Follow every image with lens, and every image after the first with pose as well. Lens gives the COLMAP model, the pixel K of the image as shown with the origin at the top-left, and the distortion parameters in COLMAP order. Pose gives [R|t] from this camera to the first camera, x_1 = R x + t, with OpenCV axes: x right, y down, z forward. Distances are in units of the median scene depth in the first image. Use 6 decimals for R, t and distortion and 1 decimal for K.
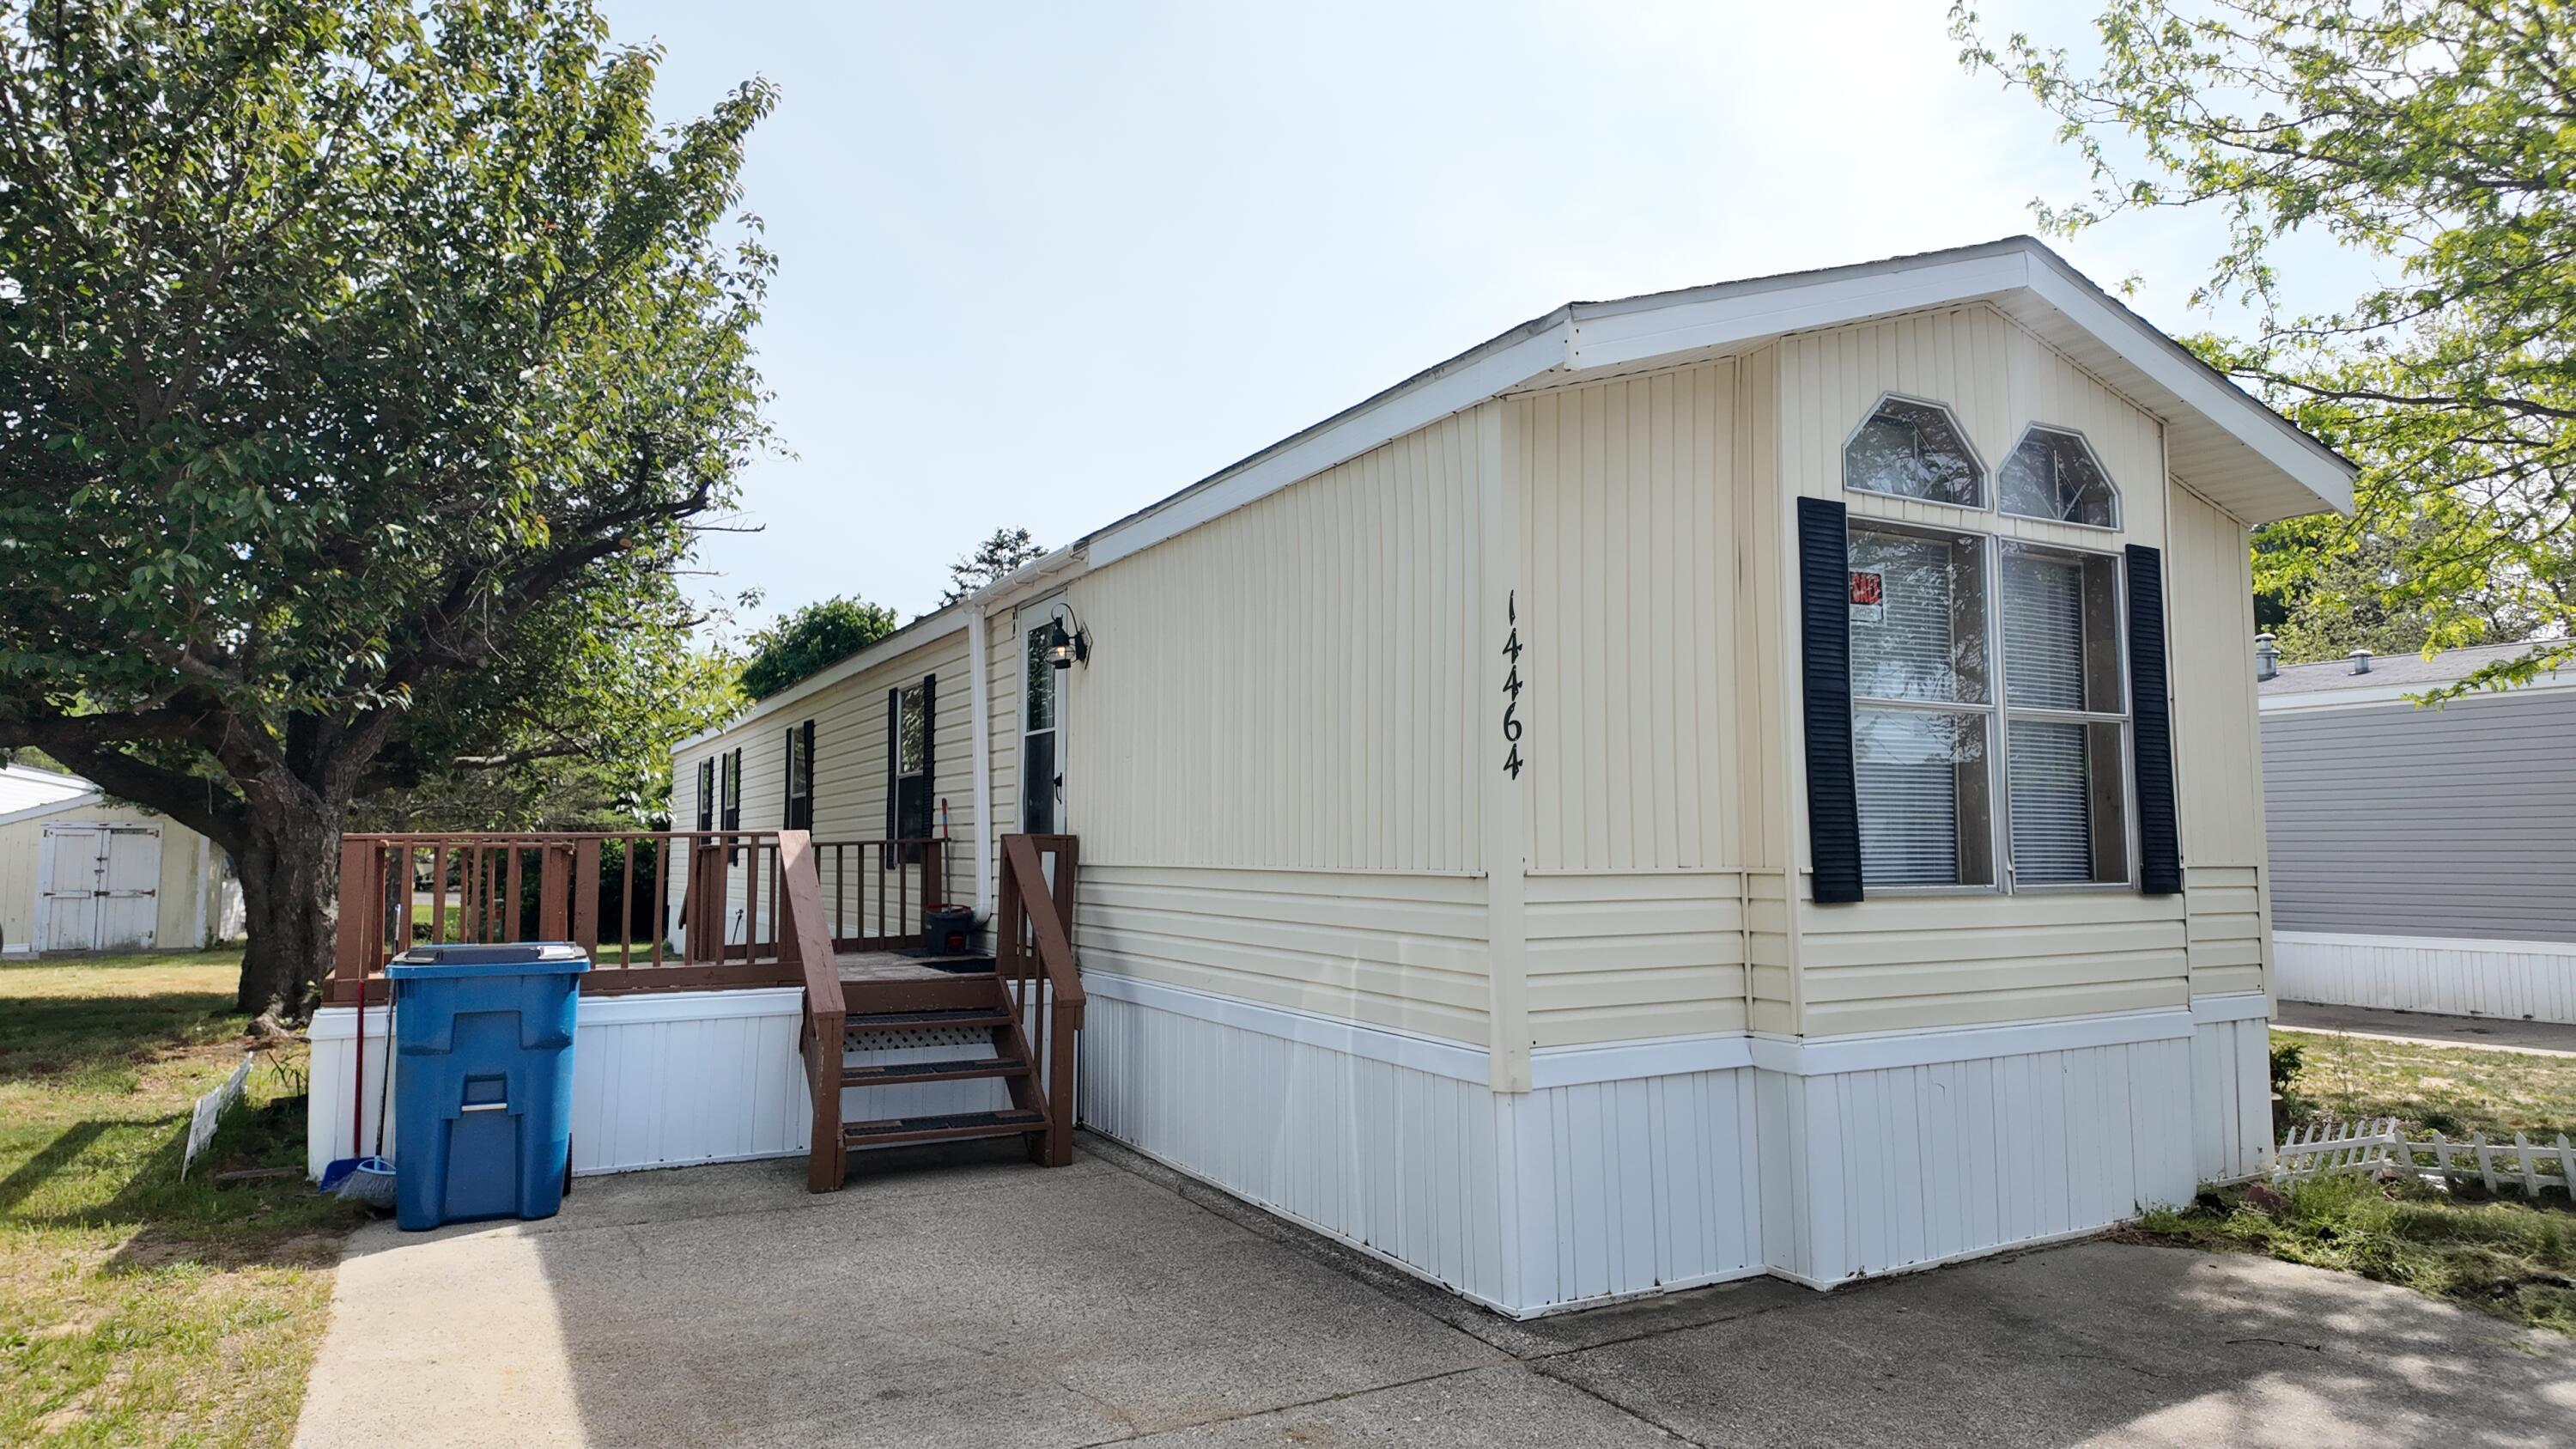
lens RADIAL K [[1522.3, 0, 1281.3], [0, 1522.3, 738.4], [0, 0, 1]] dist [0.010504, -0.016081]
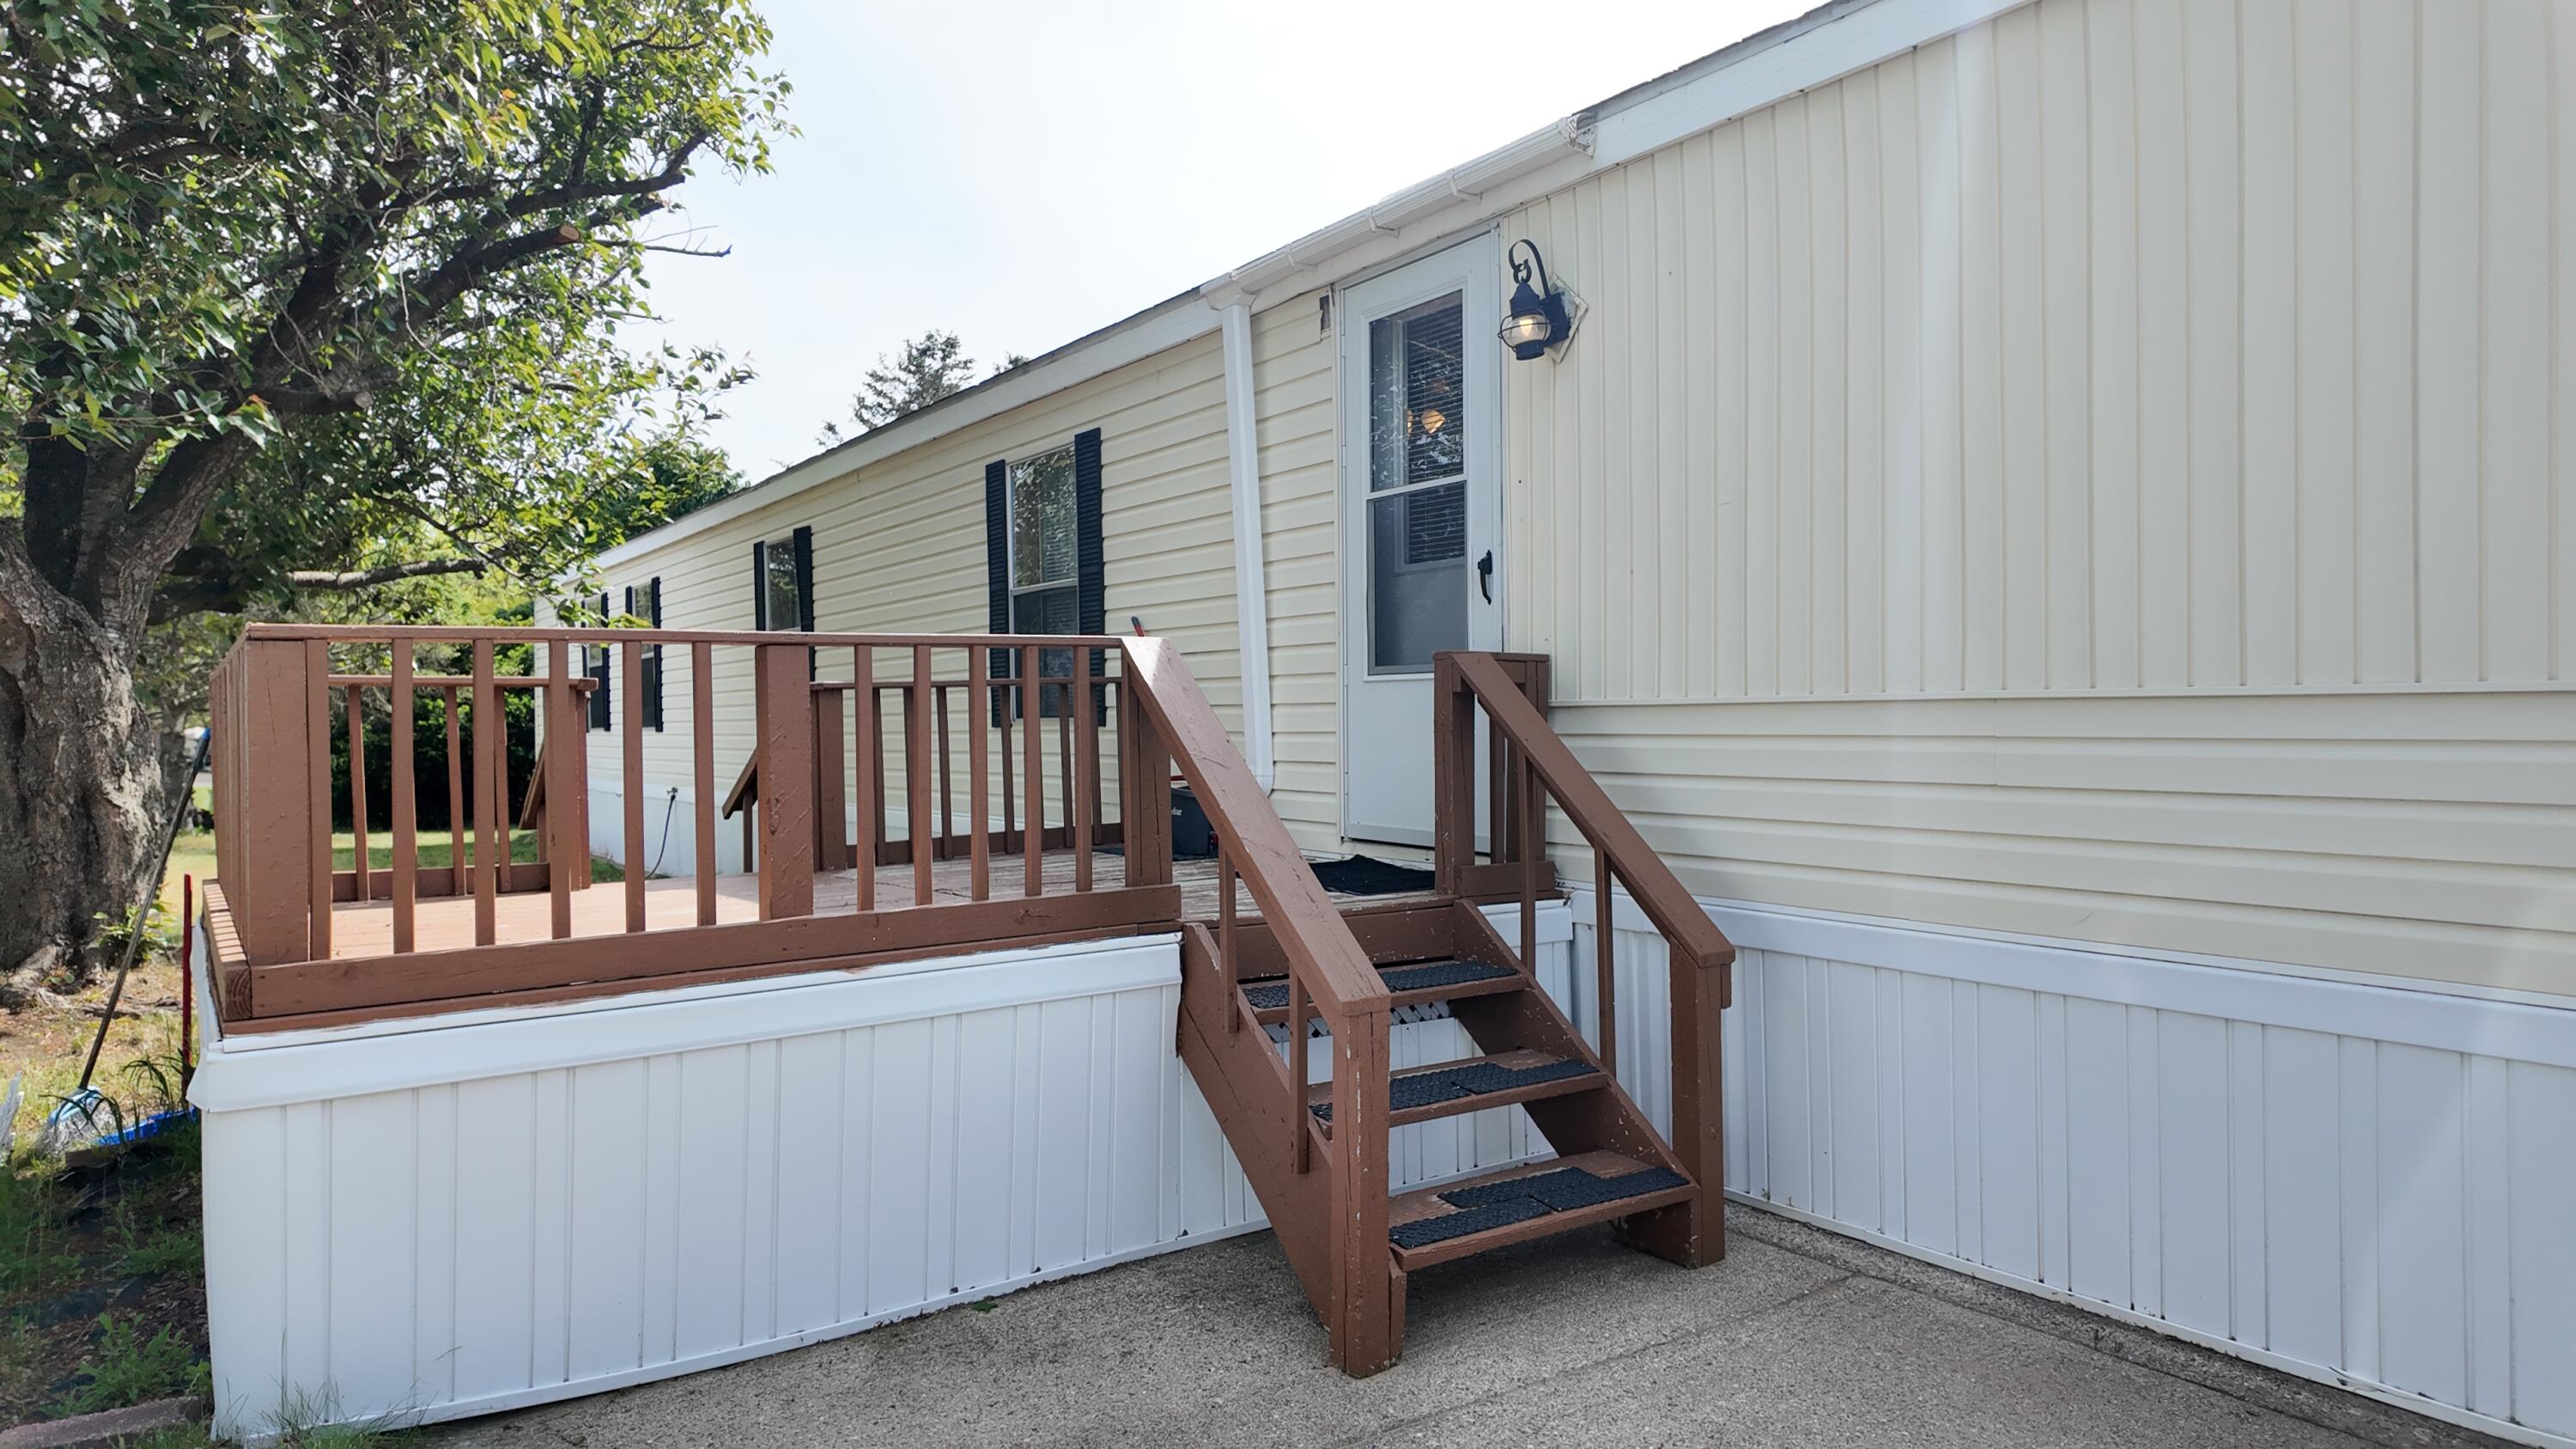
lens RADIAL K [[1522.3, 0, 1295.1], [0, 1522.3, 737.5], [0, 0, 1]] dist [0.010504, -0.016081]
pose [[0.992421, -0.009732, 0.122496, -0.241933], [-0.000779, 0.996341, 0.085466, 0.036905], [-0.122879, -0.084914, 0.988782, 0.352839]]
